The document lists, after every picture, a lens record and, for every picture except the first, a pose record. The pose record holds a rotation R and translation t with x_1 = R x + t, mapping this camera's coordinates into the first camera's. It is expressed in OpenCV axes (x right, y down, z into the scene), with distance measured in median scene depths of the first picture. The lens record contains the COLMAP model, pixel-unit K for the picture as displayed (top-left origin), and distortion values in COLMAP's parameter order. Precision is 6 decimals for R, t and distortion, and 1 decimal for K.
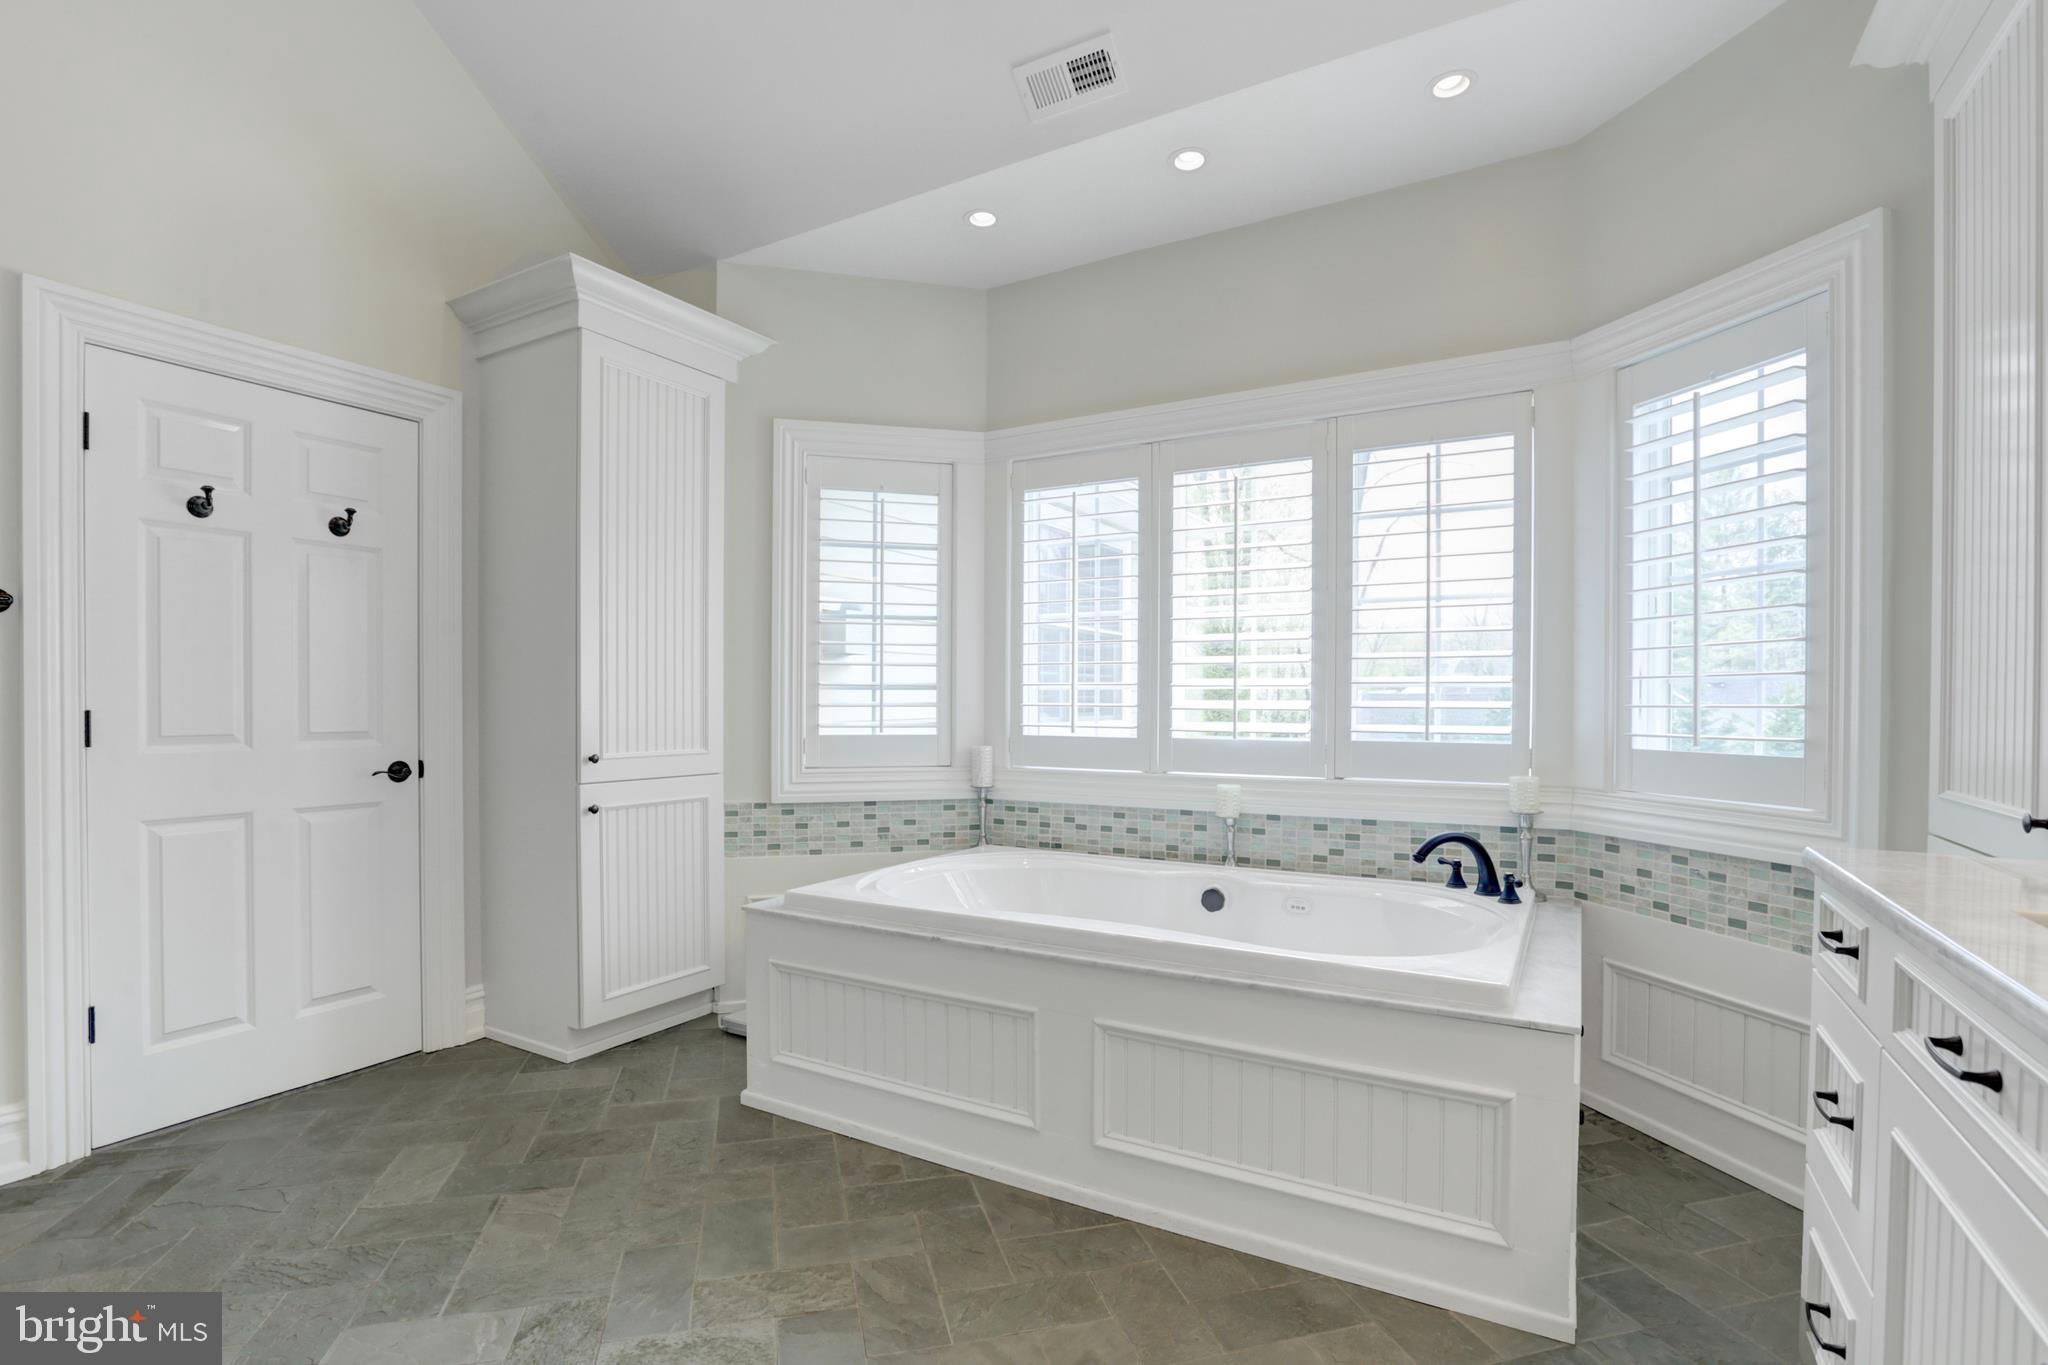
lens RADIAL K [[951.2, 0, 1020.0], [0, 951.2, 711.2], [0, 0, 1]] dist [-0.078670, 0.031121]
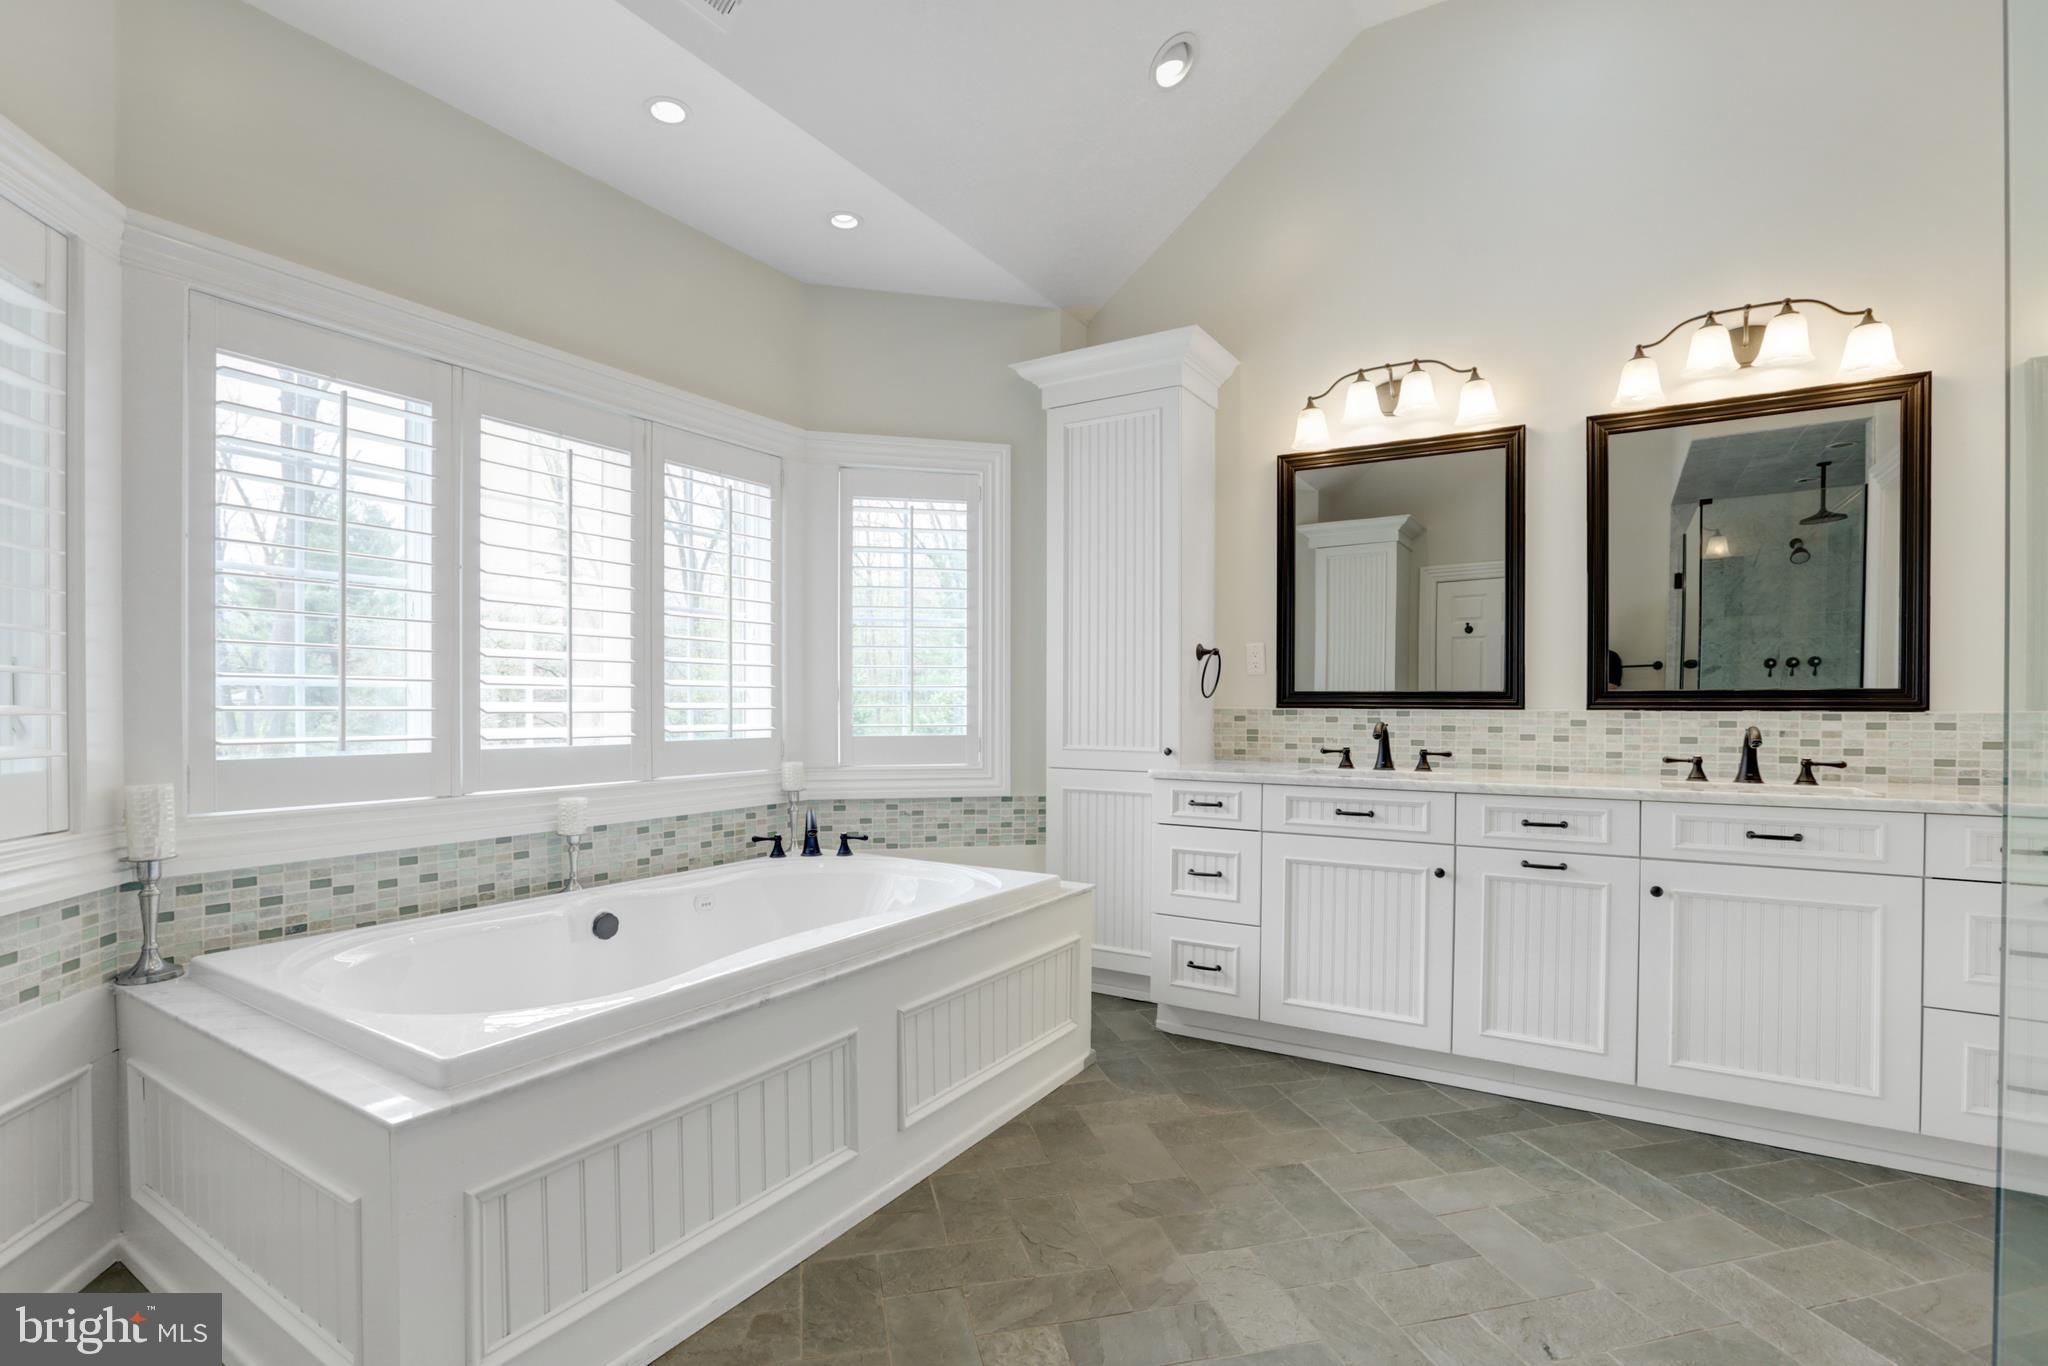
lens RADIAL K [[951.2, 0, 1020.0], [0, 951.2, 711.7], [0, 0, 1]] dist [-0.078670, 0.031121]
pose [[0.027509, -0.008437, 0.999586, -0.642610], [0.011492, 0.999901, 0.008123, -0.004604], [-0.999556, 0.011264, 0.027603, 0.565327]]
